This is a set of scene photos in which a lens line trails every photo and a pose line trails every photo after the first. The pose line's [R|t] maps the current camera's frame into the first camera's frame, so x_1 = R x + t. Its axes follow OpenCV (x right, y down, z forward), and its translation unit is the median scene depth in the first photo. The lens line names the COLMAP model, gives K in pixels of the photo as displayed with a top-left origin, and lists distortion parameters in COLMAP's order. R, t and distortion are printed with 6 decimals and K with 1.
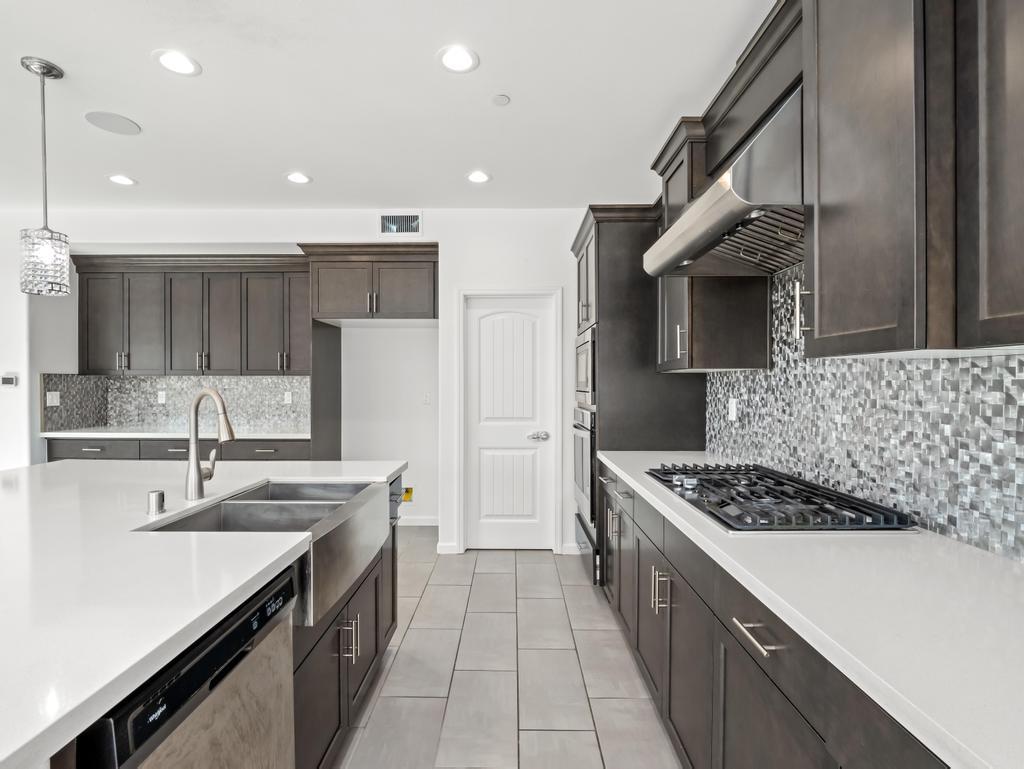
lens RADIAL K [[491.1, 0, 517.6], [0, 491.1, 390.1], [0, 0, 1]] dist [-0.014890, -0.001723]
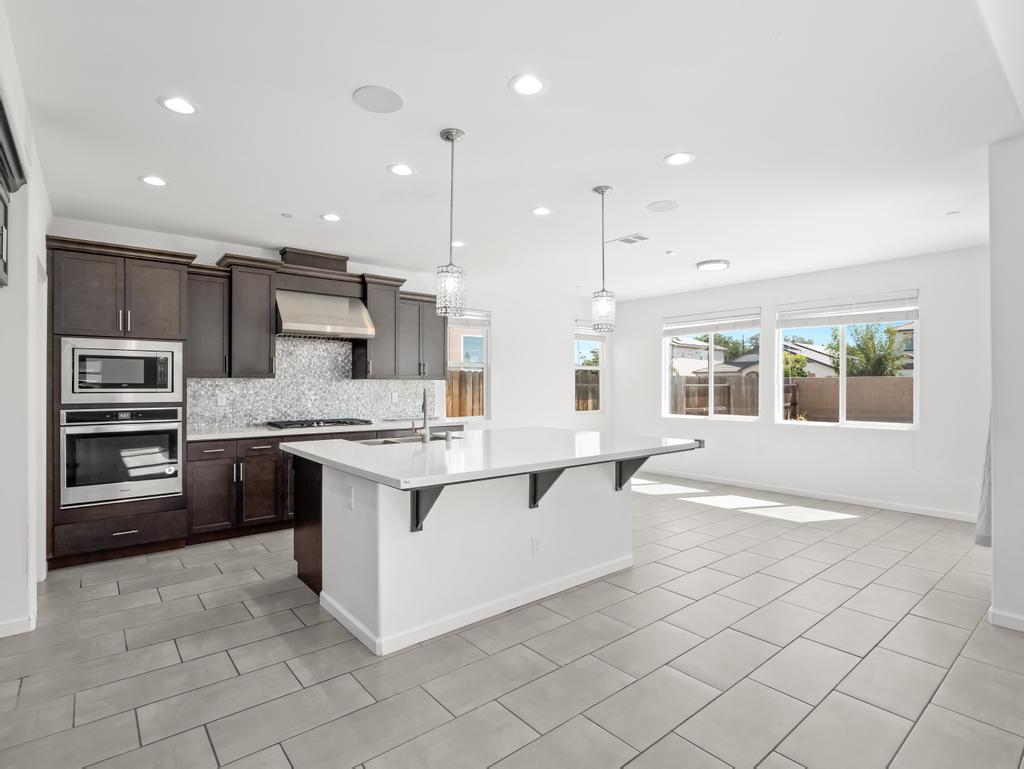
lens RADIAL K [[514.2, 0, 509.9], [0, 514.2, 384.5], [0, 0, 1]] dist [-0.007108, -0.001581]
pose [[-0.633289, -0.004574, 0.773902, -2.095717], [0.002910, 0.999961, 0.008291, -0.035141], [-0.773910, 0.007503, -0.633251, 1.704337]]
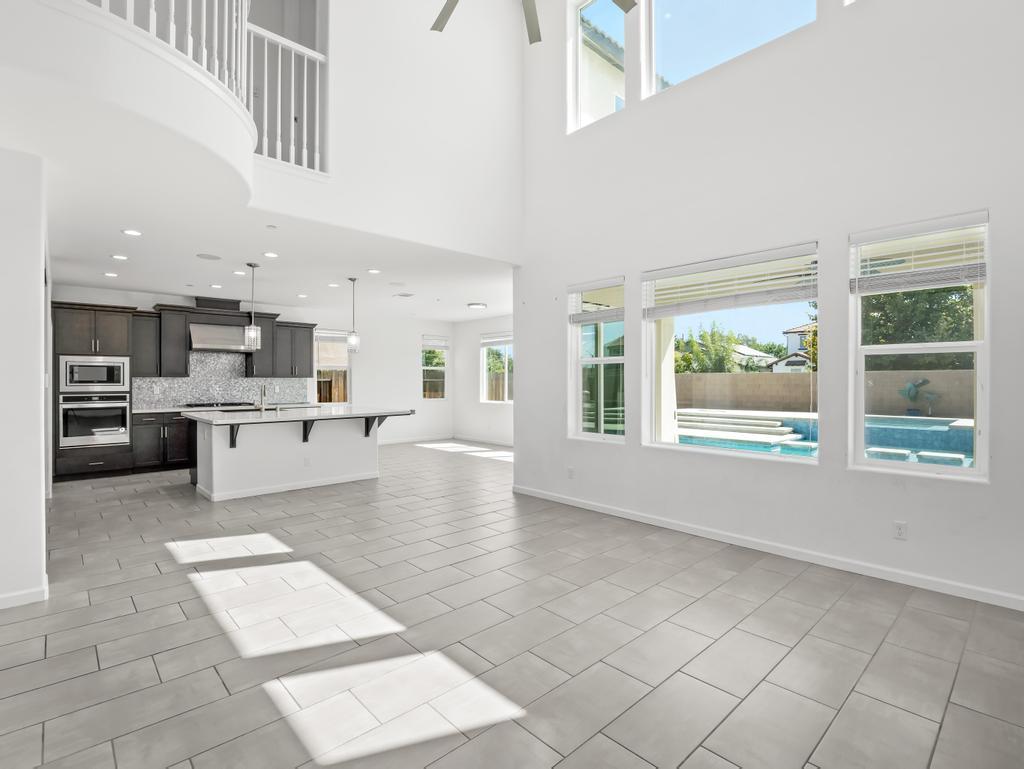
lens RADIAL K [[491.1, 0, 507.5], [0, 491.1, 380.4], [0, 0, 1]] dist [-0.014890, -0.001723]
pose [[-0.679117, -0.003753, 0.734020, -3.908330], [0.004699, 0.999944, 0.009460, -0.045829], [-0.734015, 0.009873, -0.679061, 1.785917]]
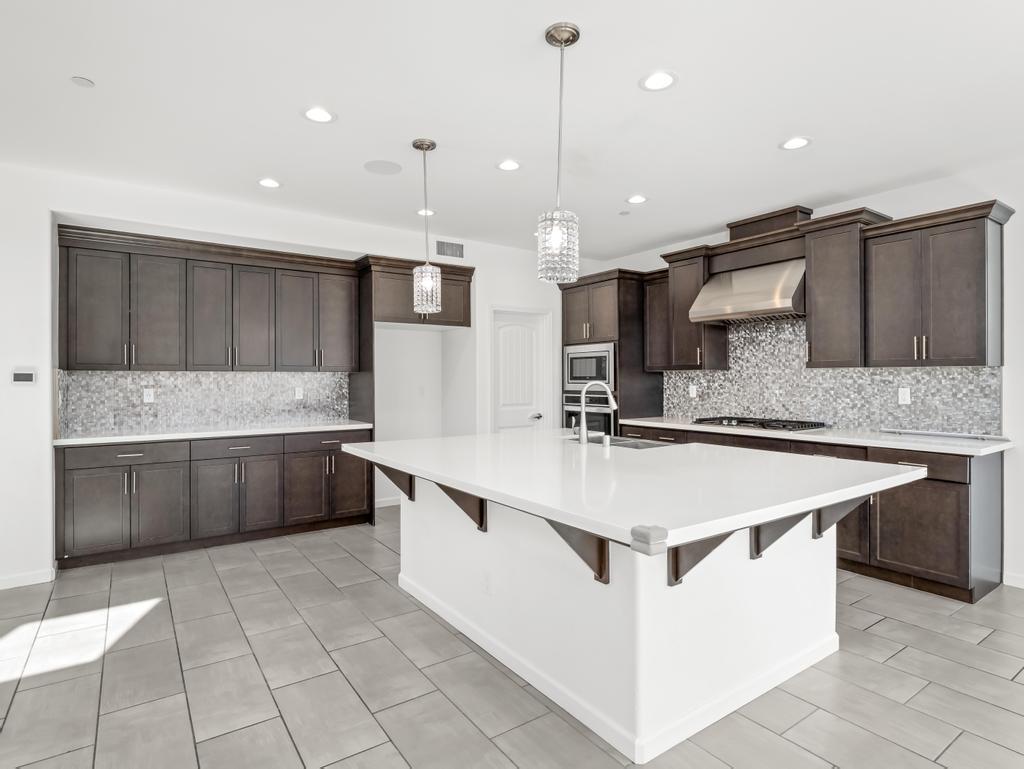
lens RADIAL K [[550.4, 0, 508.3], [0, 550.4, 377.9], [0, 0, 1]] dist [0.000582, 0.000888]
pose [[0.826101, -0.004181, 0.563506, -1.640237], [0.011828, 0.999881, -0.009922, 0.001030], [-0.563397, 0.014861, 0.826052, -0.415247]]
